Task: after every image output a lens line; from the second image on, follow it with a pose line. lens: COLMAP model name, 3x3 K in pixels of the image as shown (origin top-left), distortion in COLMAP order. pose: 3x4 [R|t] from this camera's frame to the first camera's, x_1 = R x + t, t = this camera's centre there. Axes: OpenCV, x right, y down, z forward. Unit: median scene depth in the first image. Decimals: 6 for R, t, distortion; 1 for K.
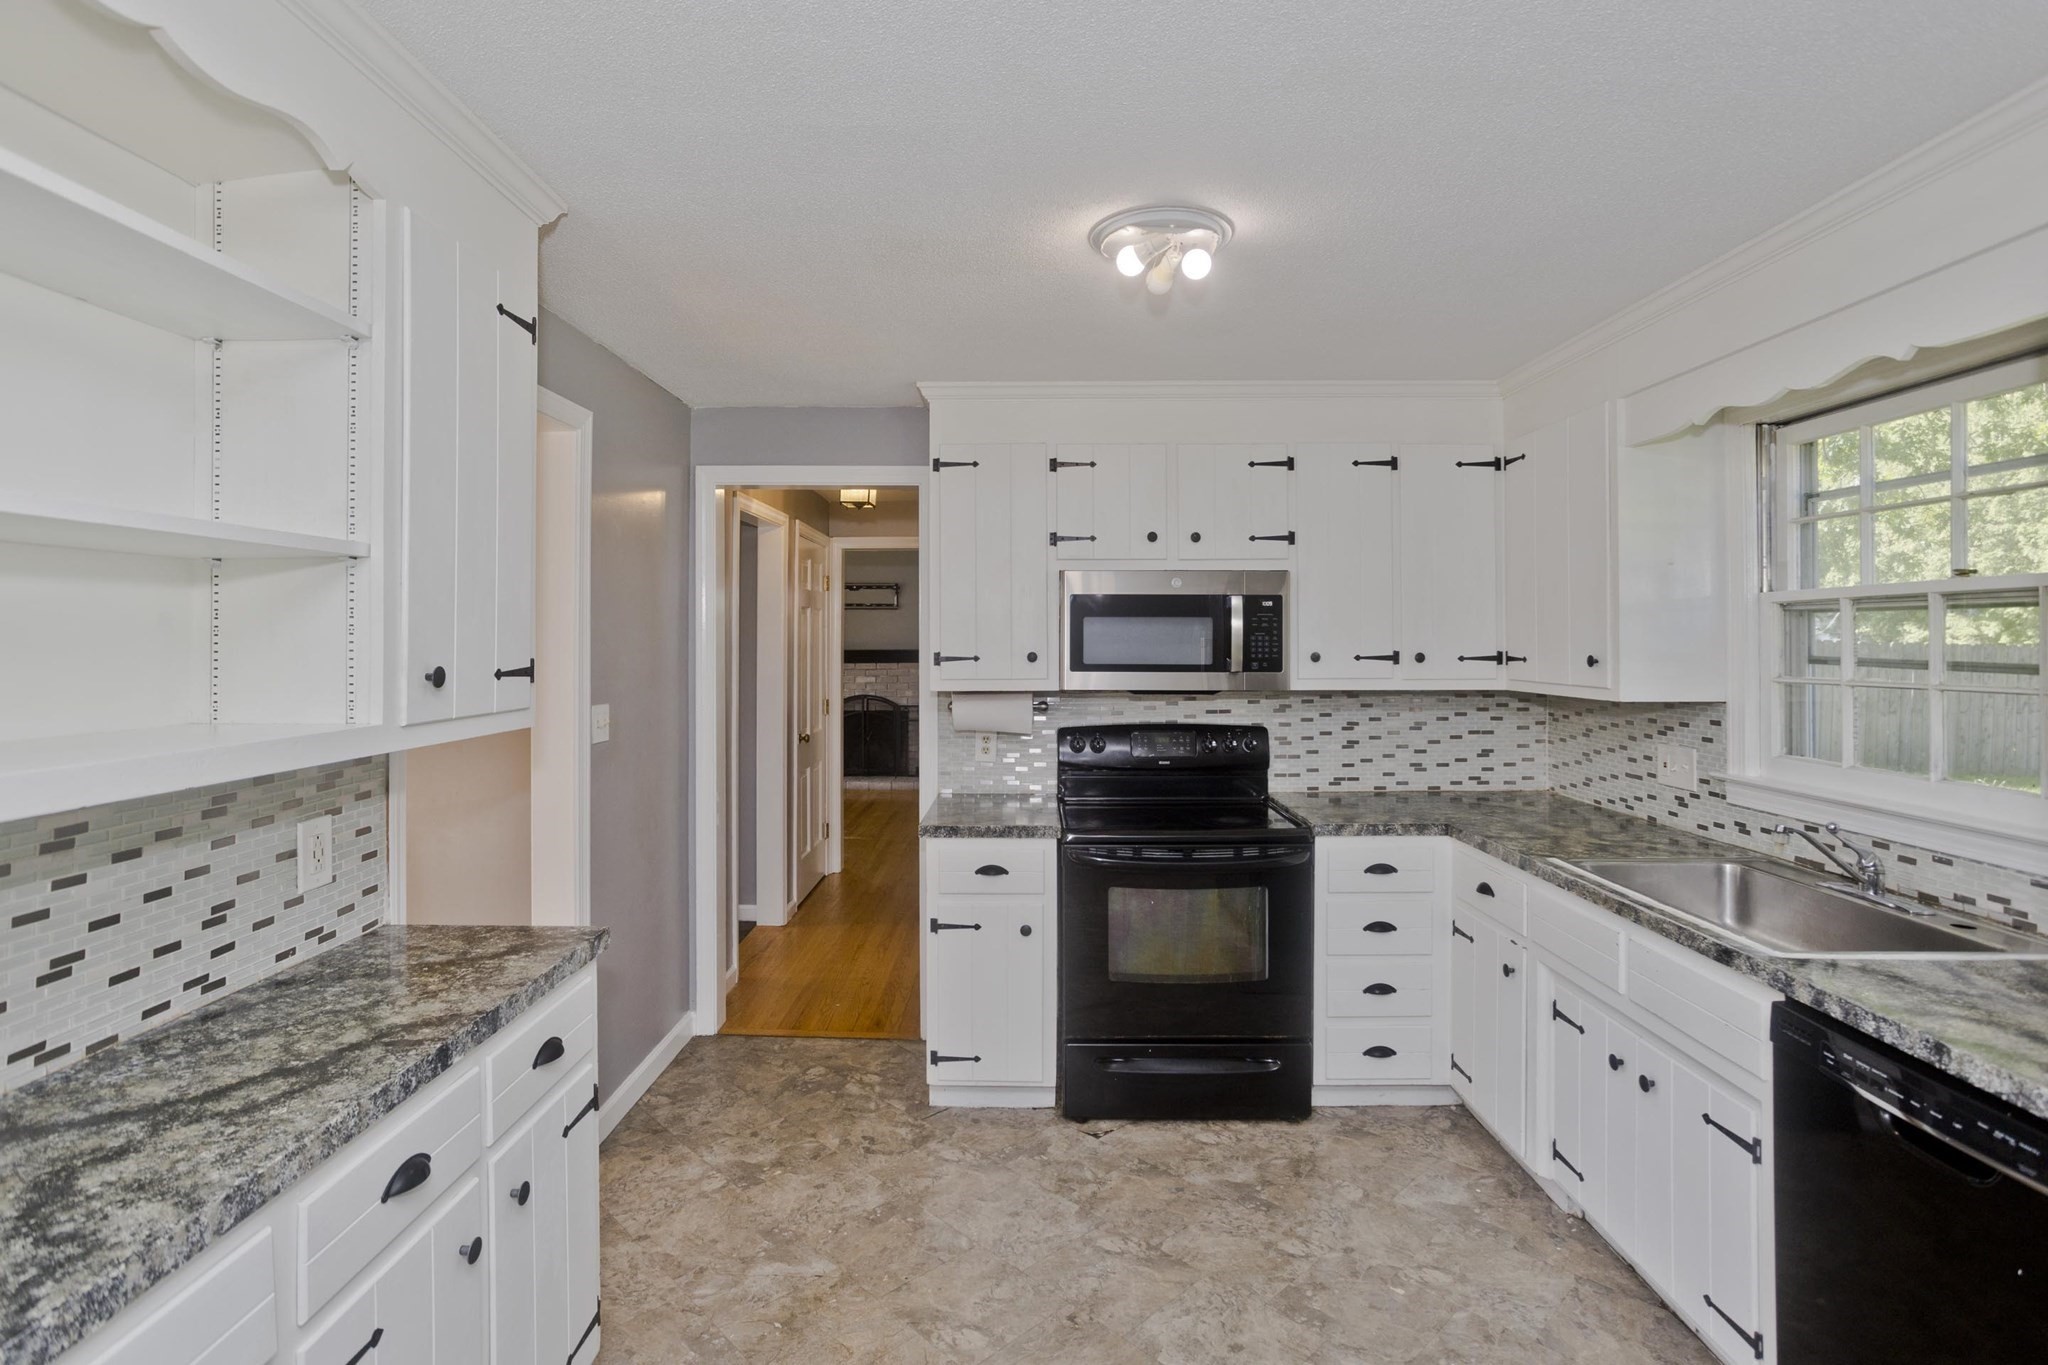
lens RADIAL K [[996.3, 0, 1010.1], [0, 996.3, 629.6], [0, 0, 1]] dist [-0.051262, 0.031940]
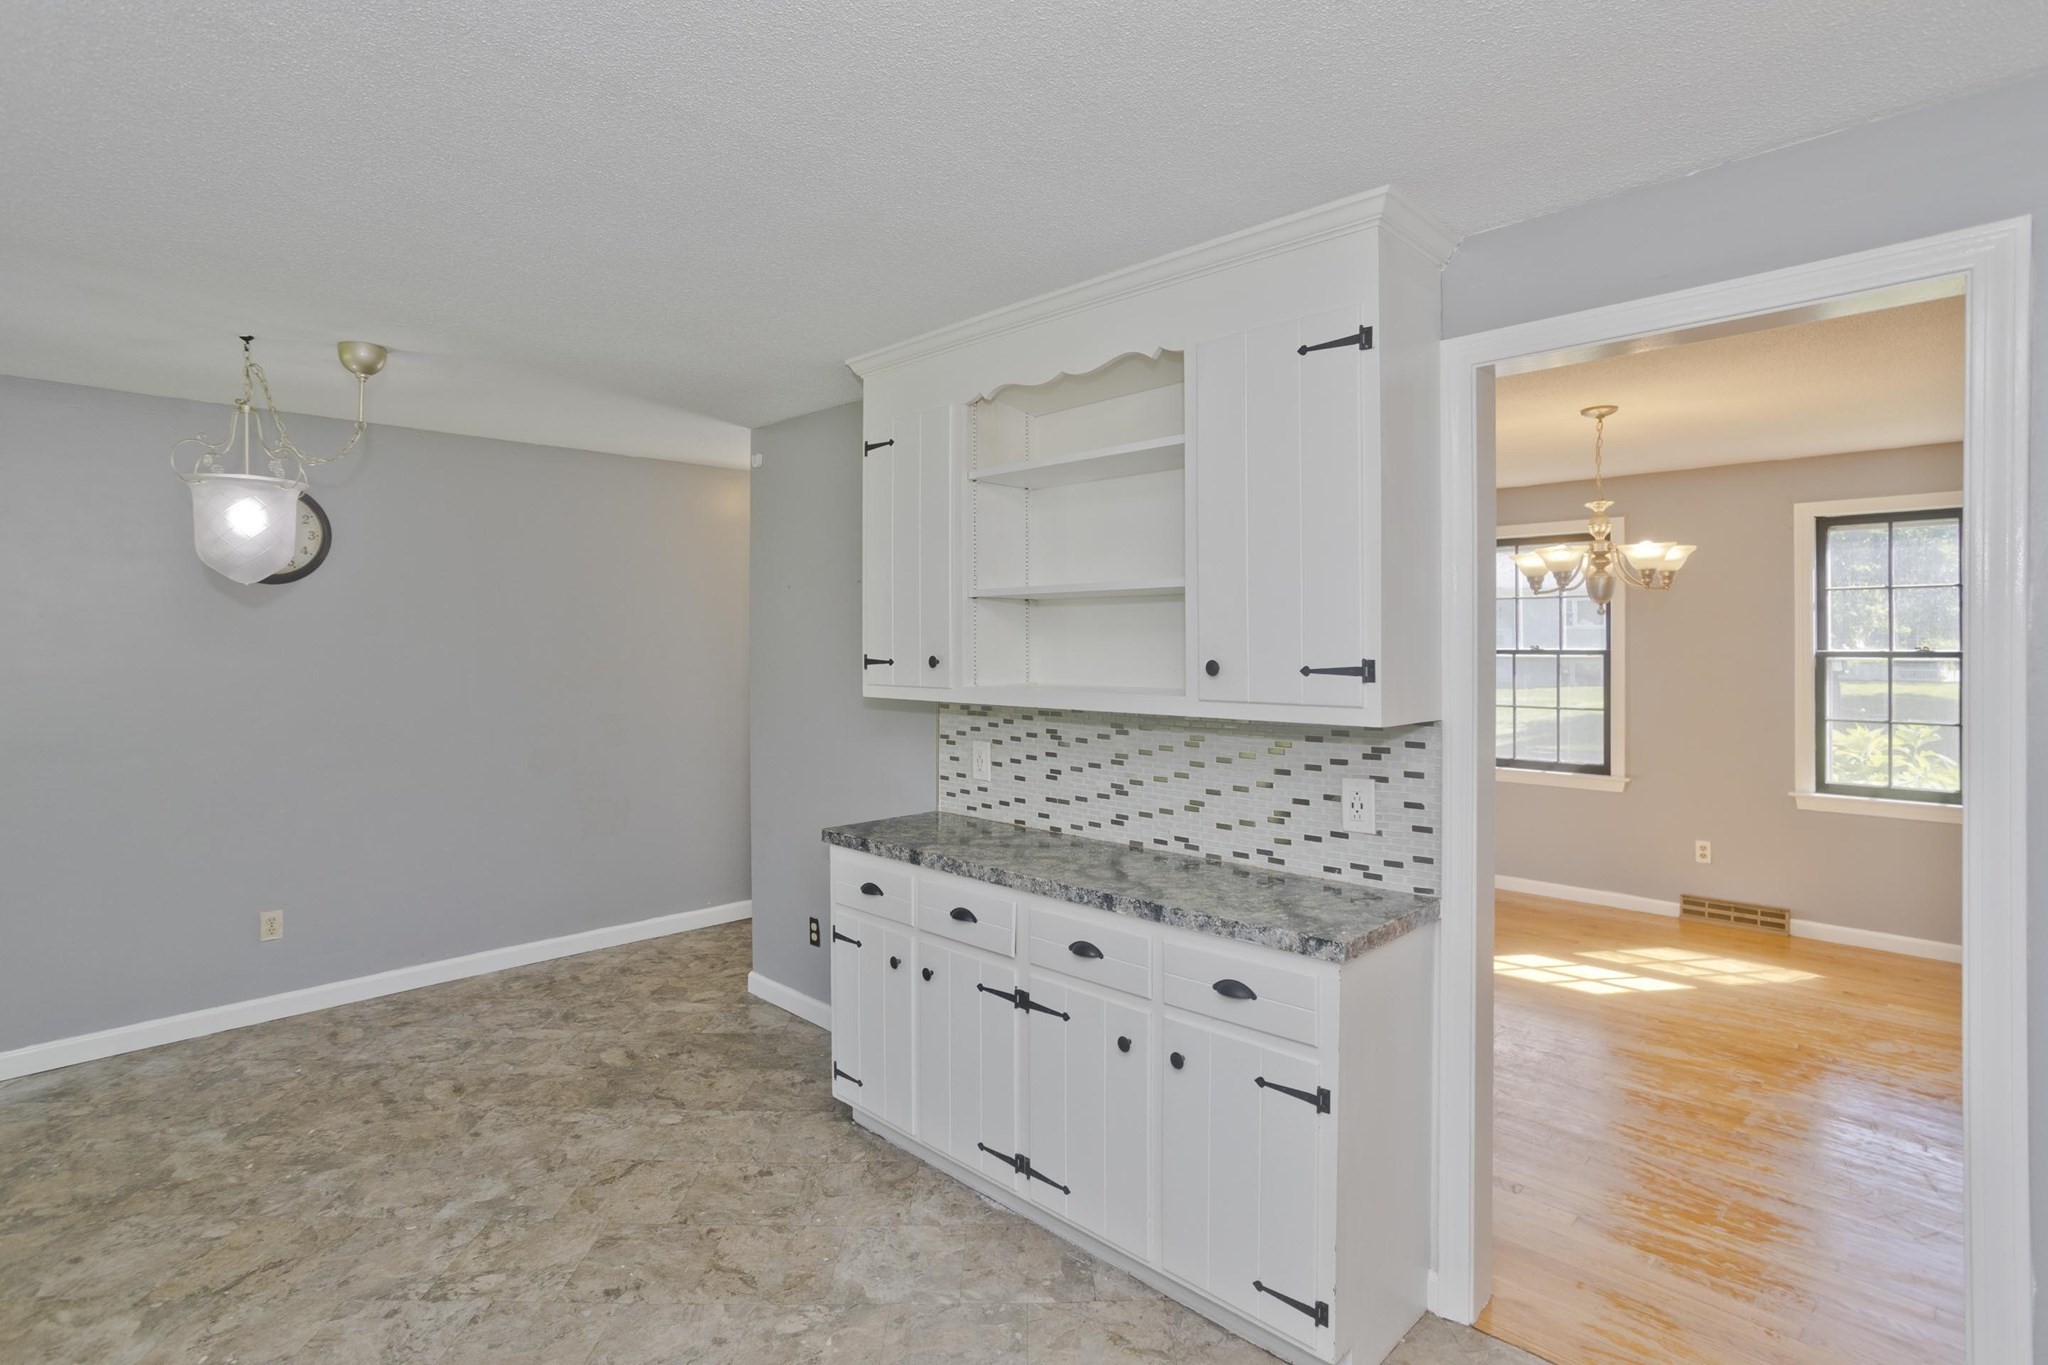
lens RADIAL K [[1006.6, 0, 1020.4], [0, 1006.6, 643.1], [0, 0, 1]] dist [-0.049626, 0.034519]
pose [[-0.688042, 0.003103, -0.725664, 0.326573], [0.010458, 0.999929, -0.005640, 0.009680], [0.725595, -0.011470, -0.688026, 0.931809]]
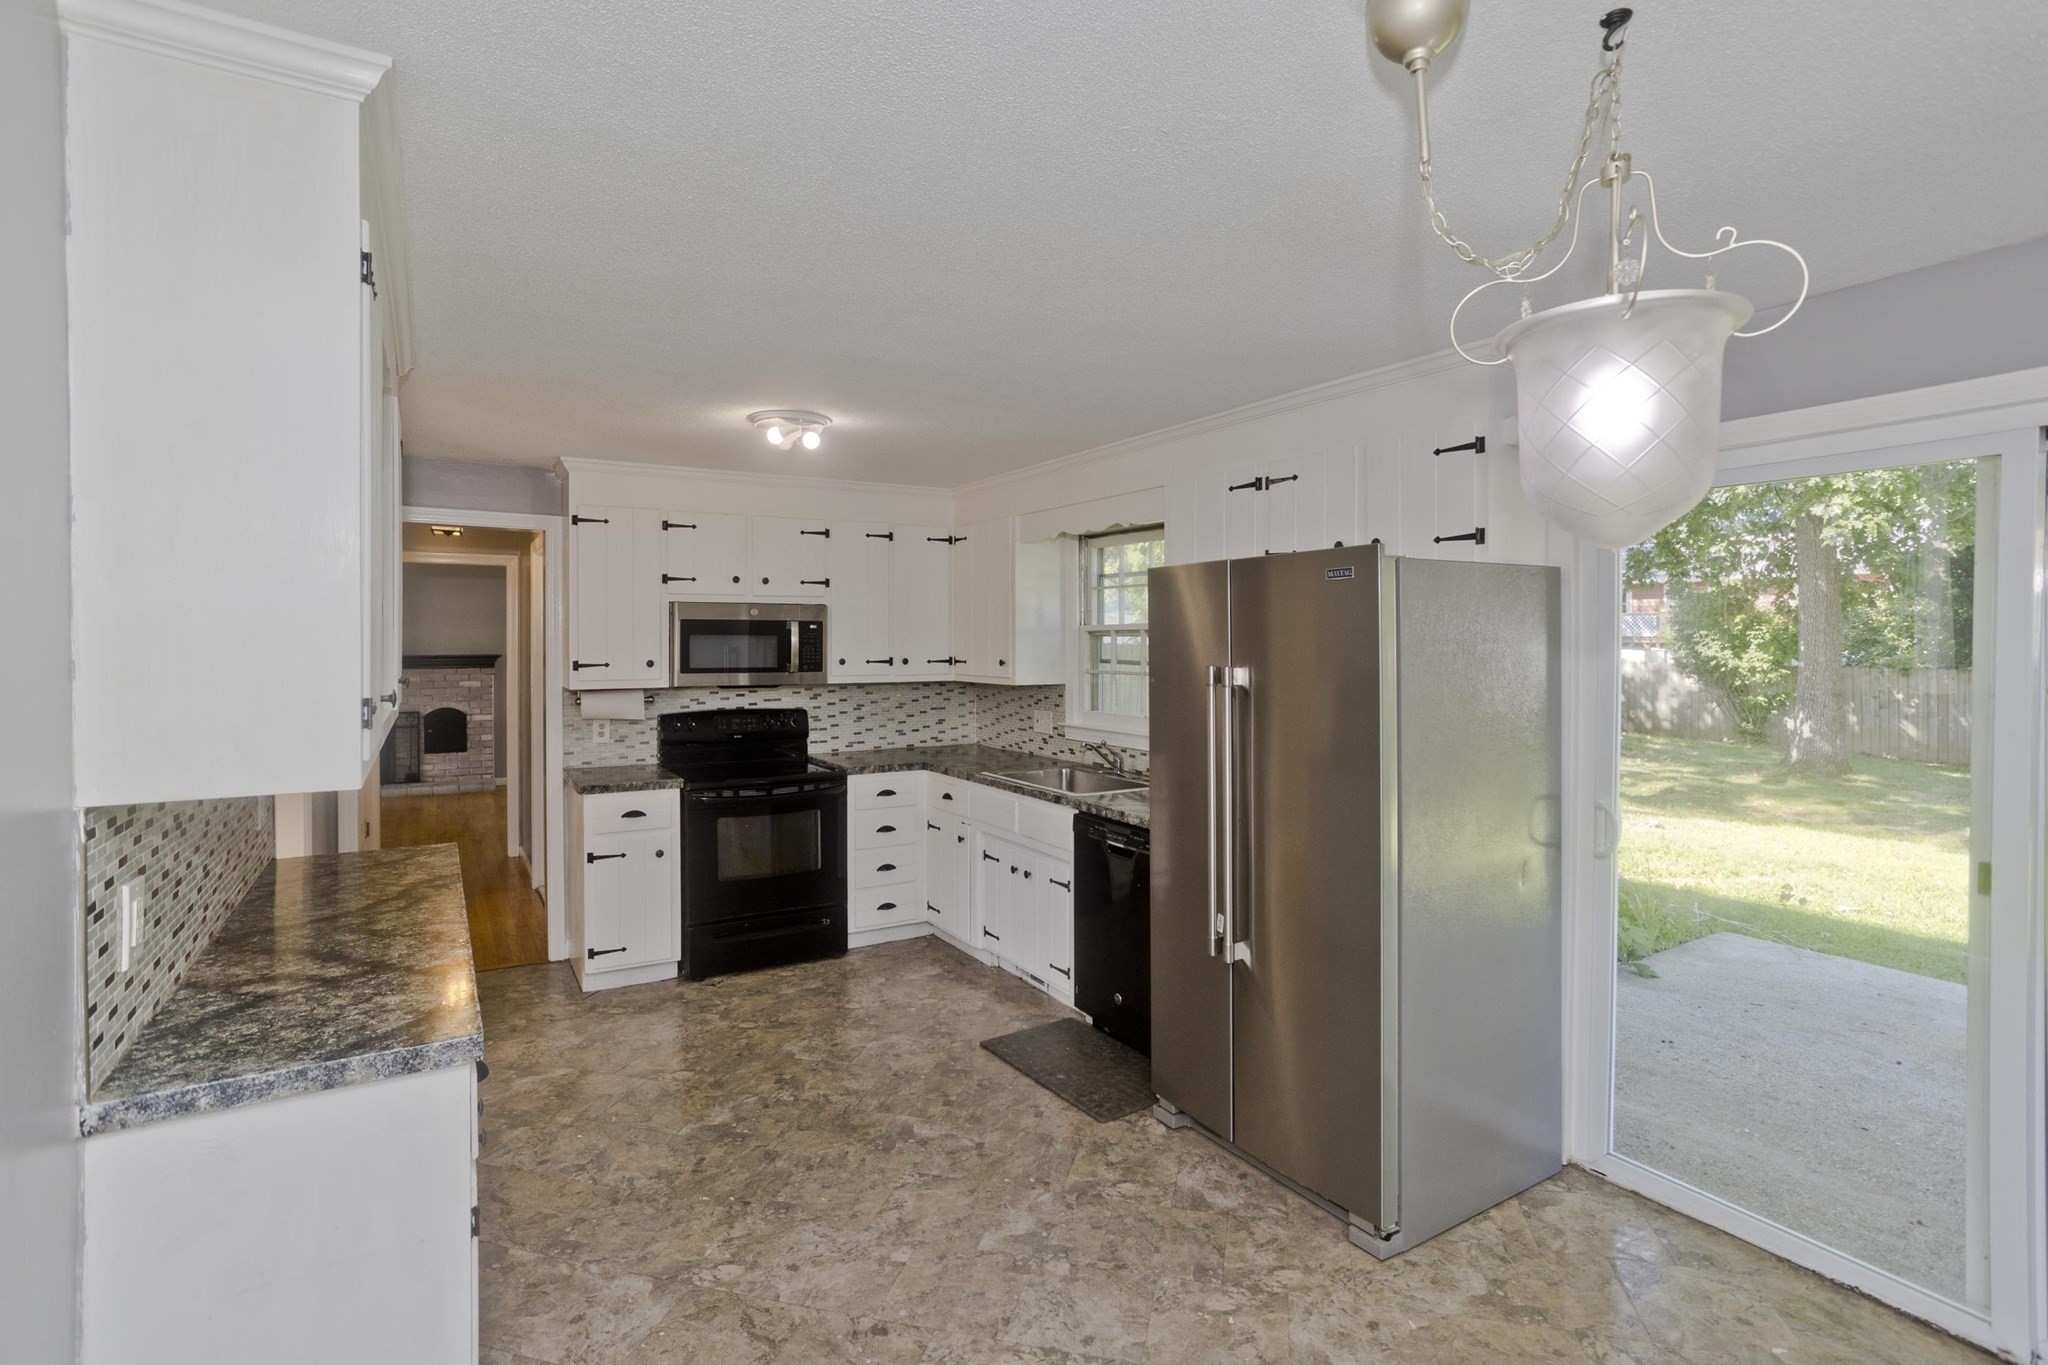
lens RADIAL K [[985.6, 0, 985.3], [0, 985.6, 641.2], [0, 0, 1]] dist [-0.043084, 0.032933]
pose [[0.864170, -0.000019, 0.503199, -0.300673], [-0.004825, 0.999954, 0.008324, -0.019660], [-0.503176, -0.009621, 0.864130, -0.477482]]
